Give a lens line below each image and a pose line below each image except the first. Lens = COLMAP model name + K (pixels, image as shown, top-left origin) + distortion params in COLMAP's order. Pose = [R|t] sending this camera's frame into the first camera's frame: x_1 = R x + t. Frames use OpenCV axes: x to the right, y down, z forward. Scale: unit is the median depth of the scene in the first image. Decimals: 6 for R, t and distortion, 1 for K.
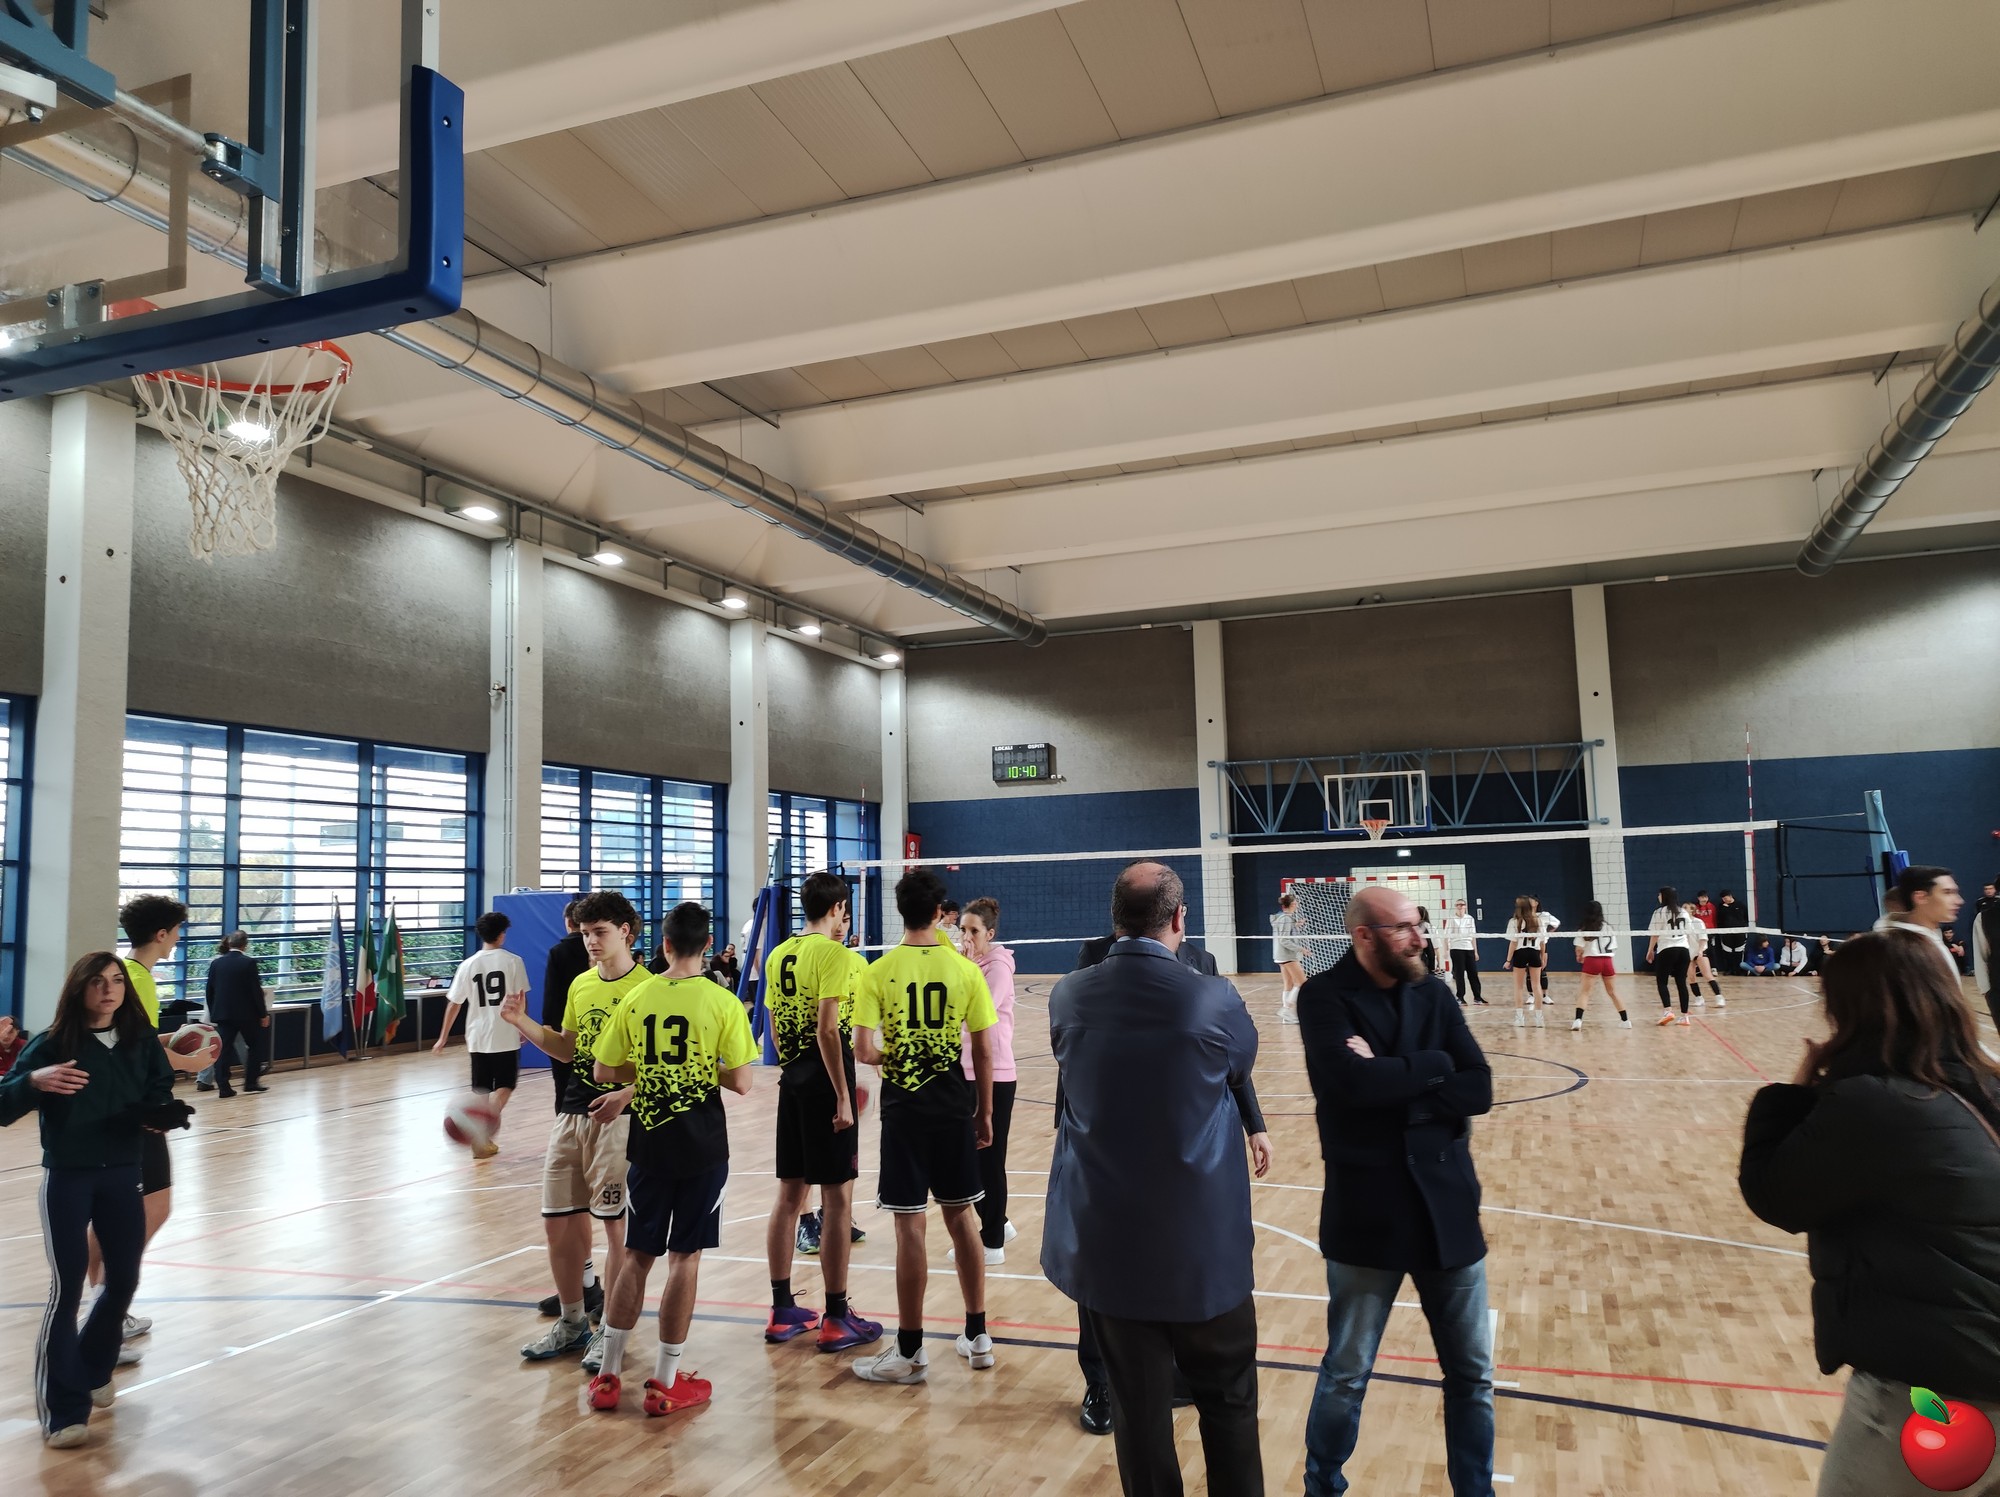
lens RADIAL K [[1456.9, 0, 1004.7], [0, 1456.9, 745.4], [0, 0, 1]] dist [0.074716, -0.079296]
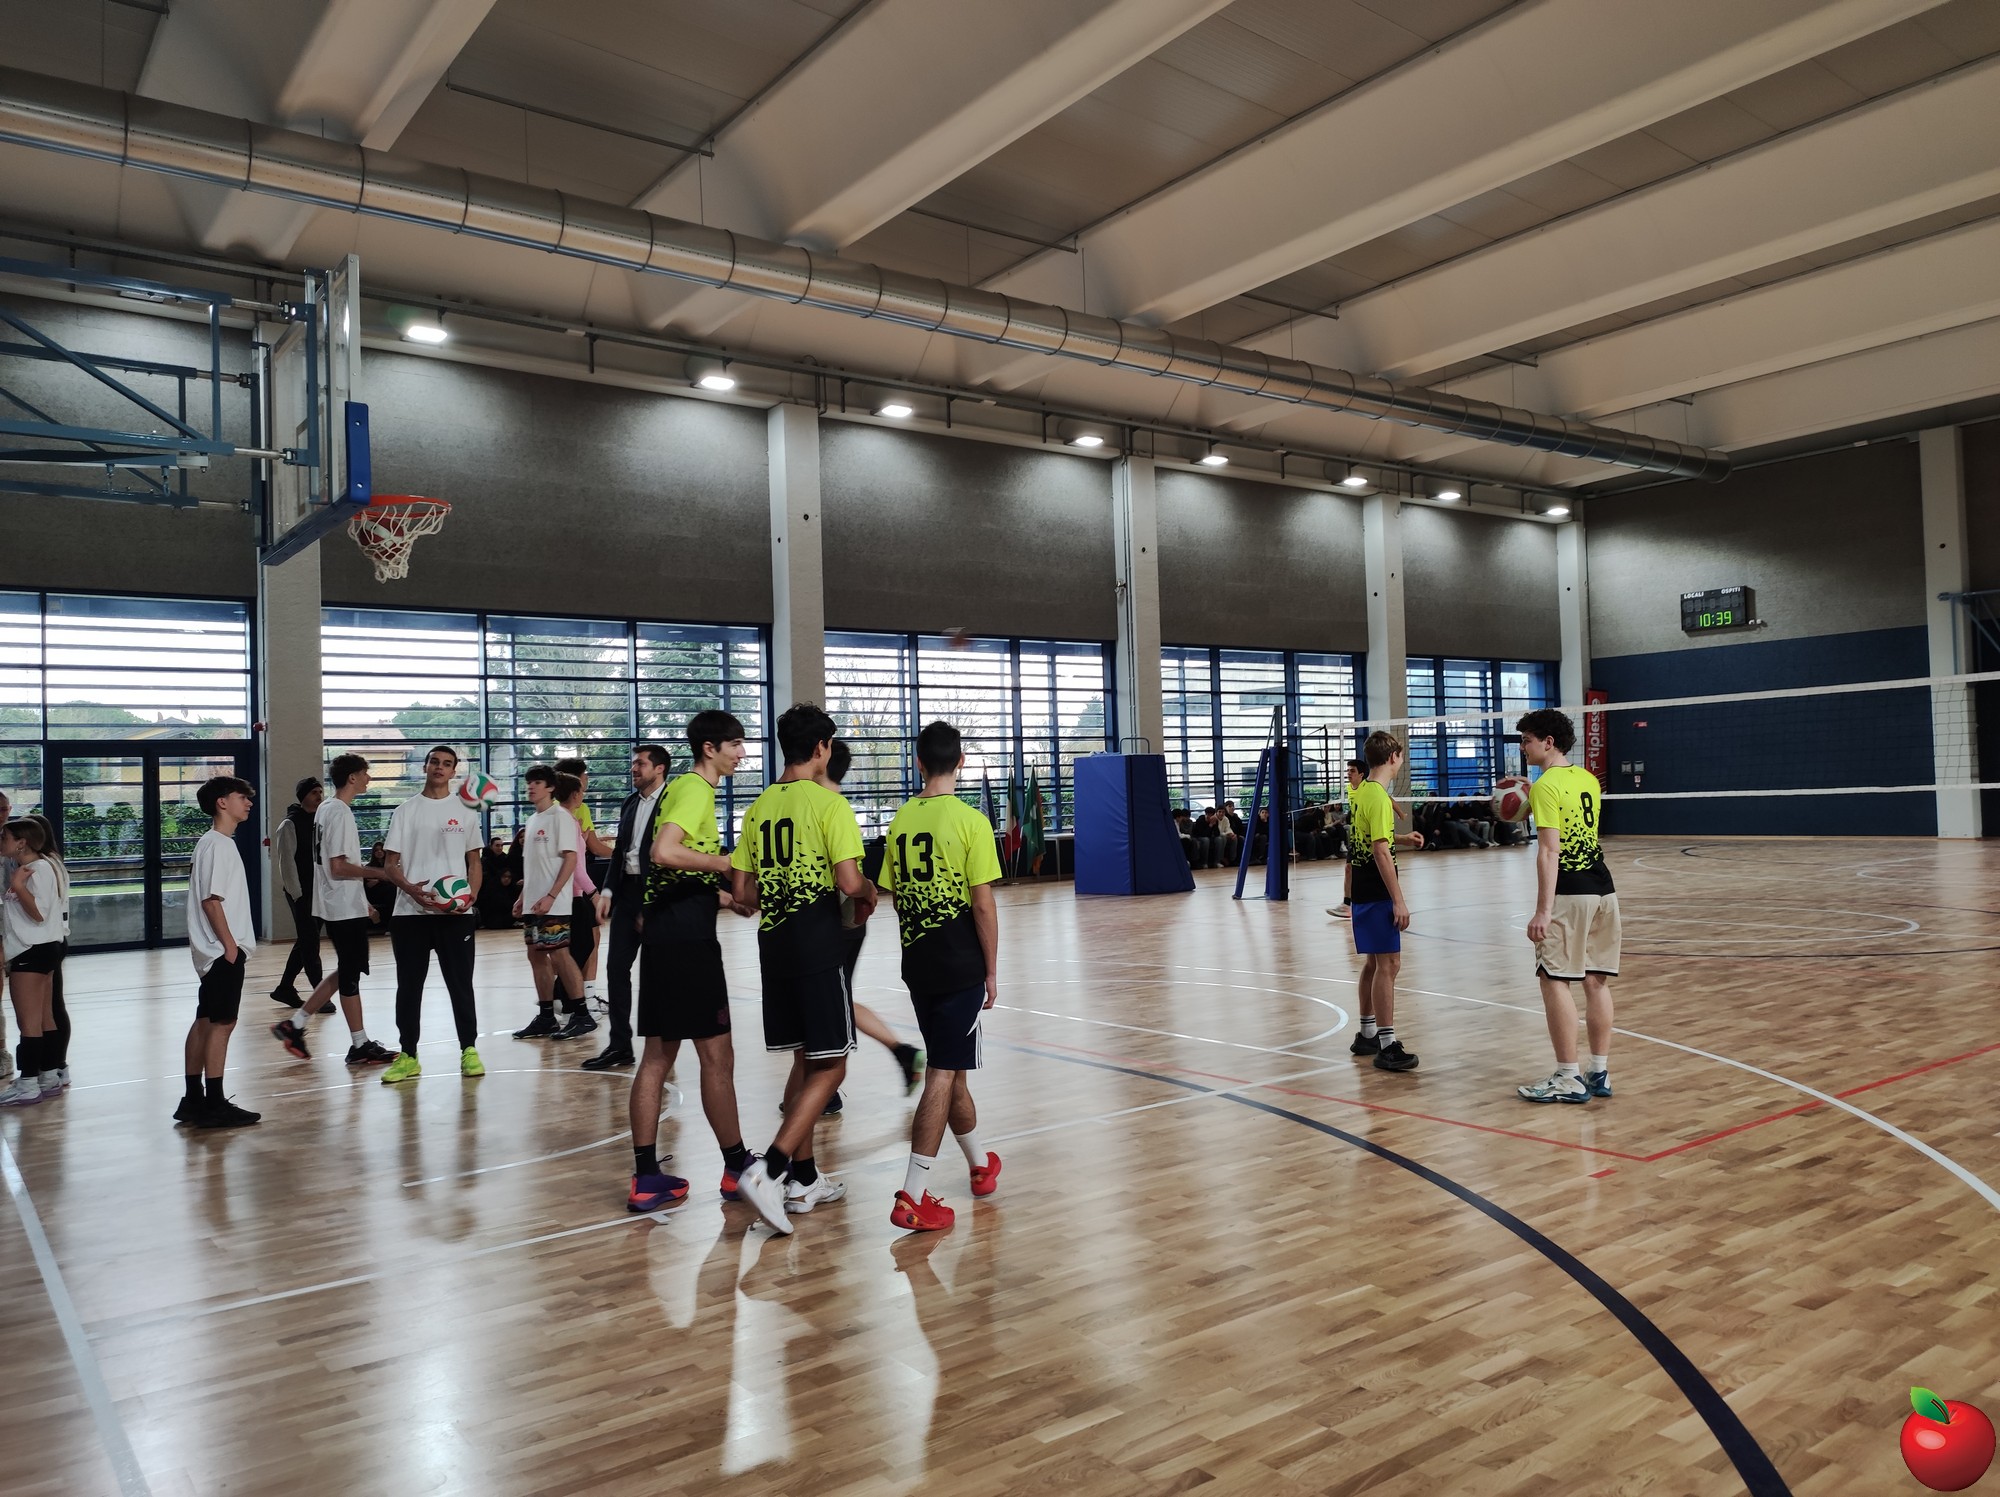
lens RADIAL K [[1456.9, 0, 1004.7], [0, 1456.9, 745.4], [0, 0, 1]] dist [0.074716, -0.079296]
pose [[0.840196, -0.019232, -0.541942, 0.177152], [0.069336, 0.994978, 0.072185, -0.001415], [0.537832, -0.098226, 0.837310, -0.046392]]
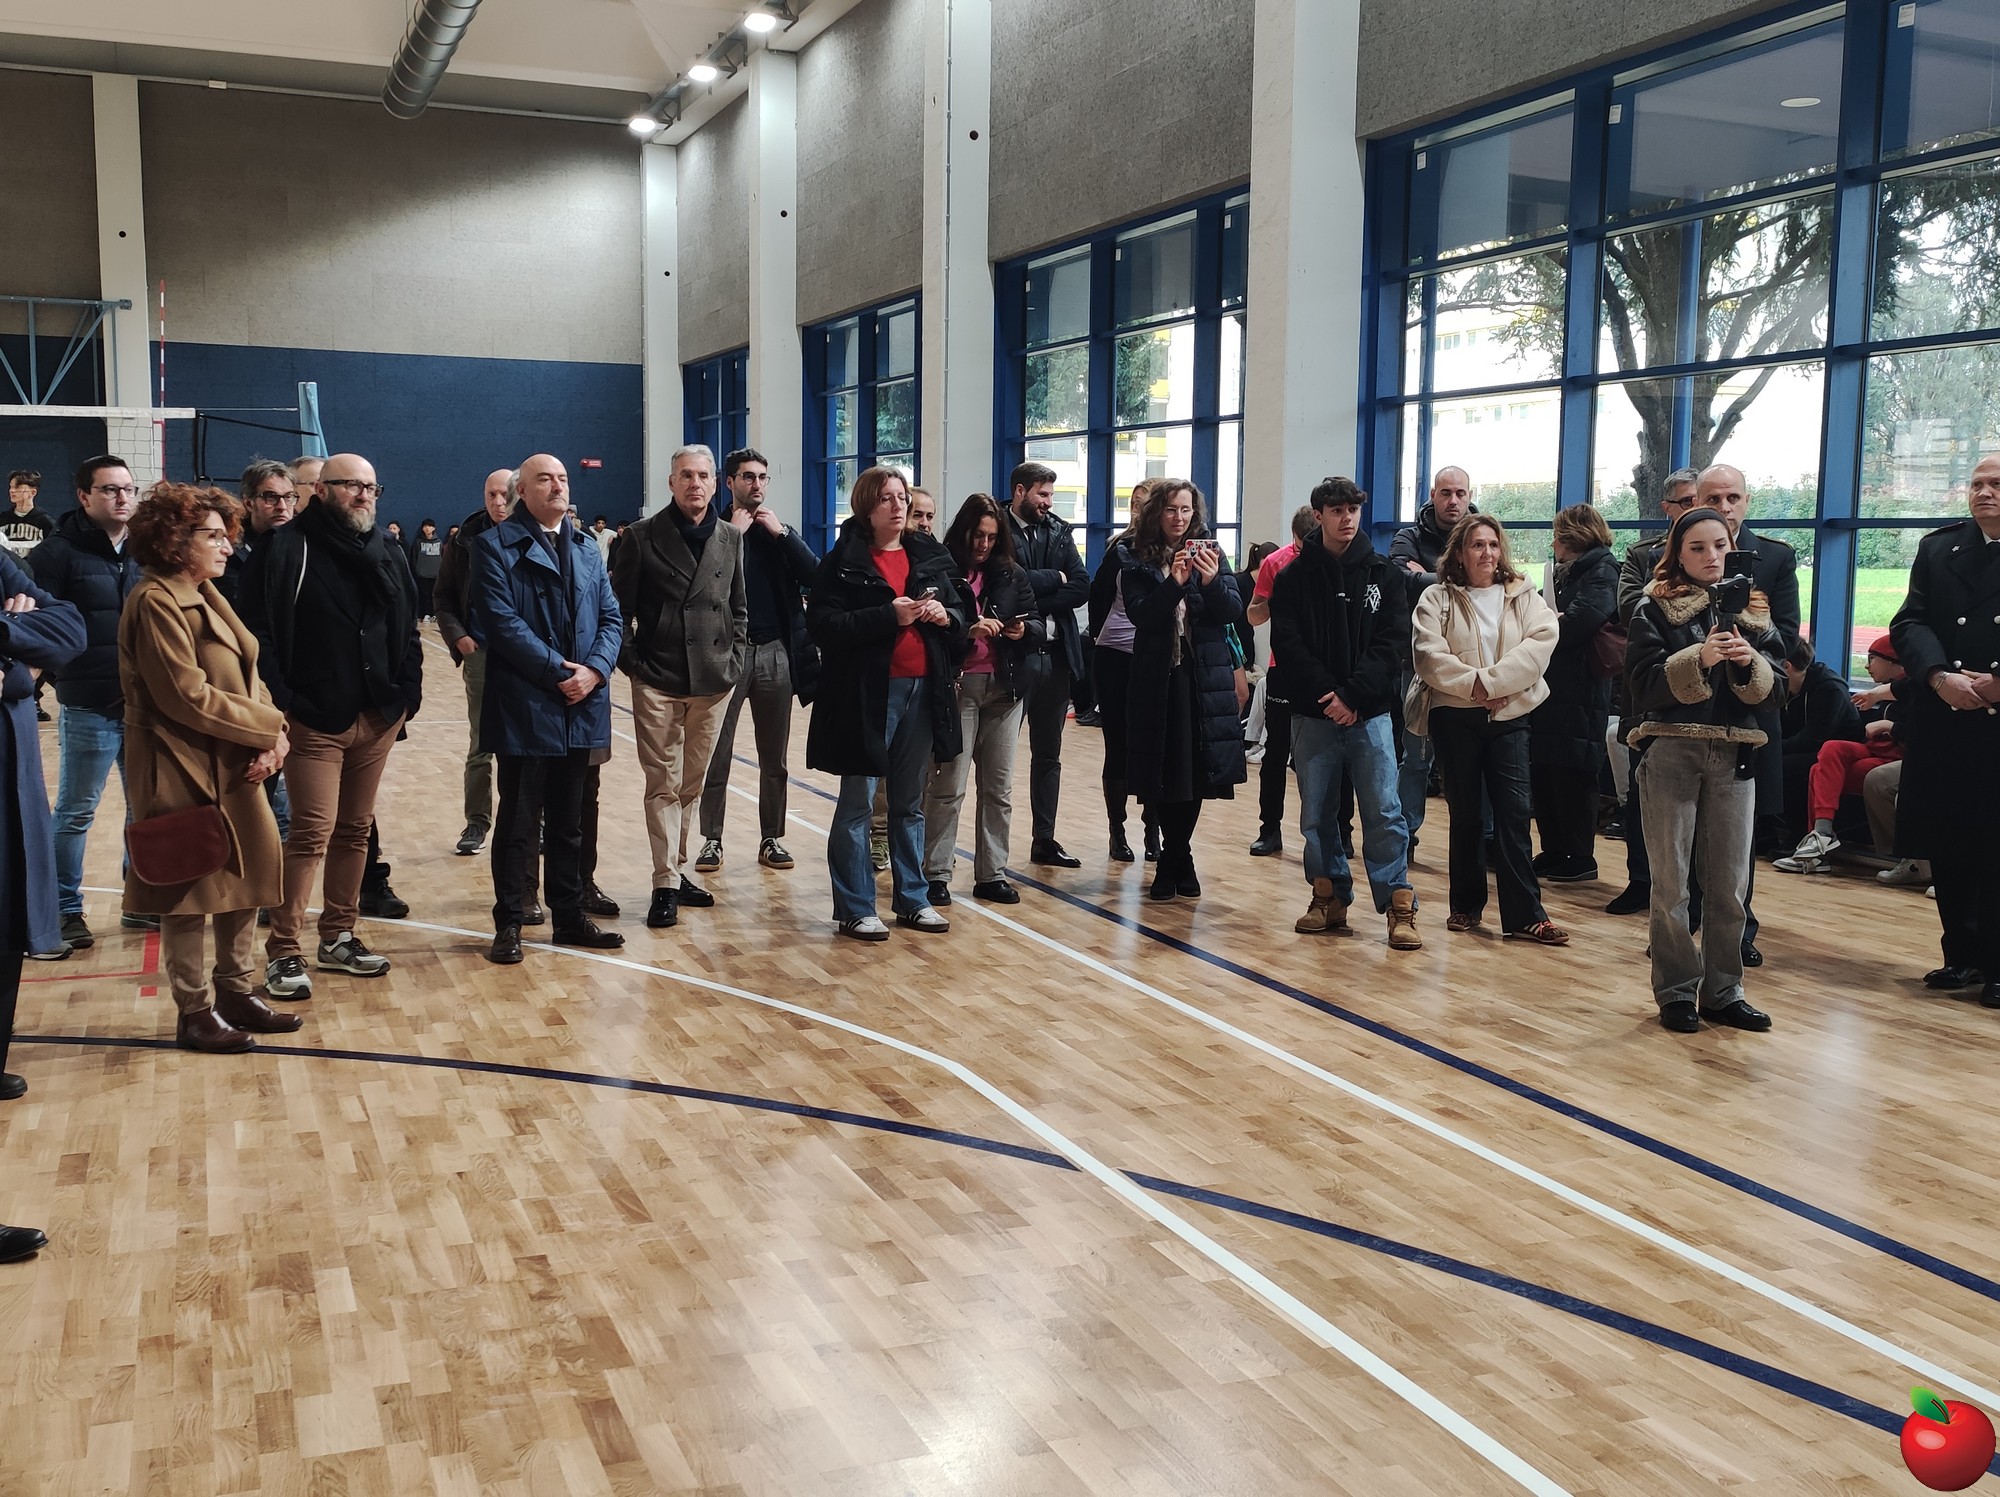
lens RADIAL K [[2050.9, 0, 1006.6], [0, 2050.9, 742.5], [0, 0, 1]] dist [0.051088, 0.021965]
pose [[0.746986, -0.030300, 0.664149, 0.049400], [-0.103152, 0.981582, 0.160800, 0.000910], [-0.656789, -0.188624, 0.730102, -0.071861]]
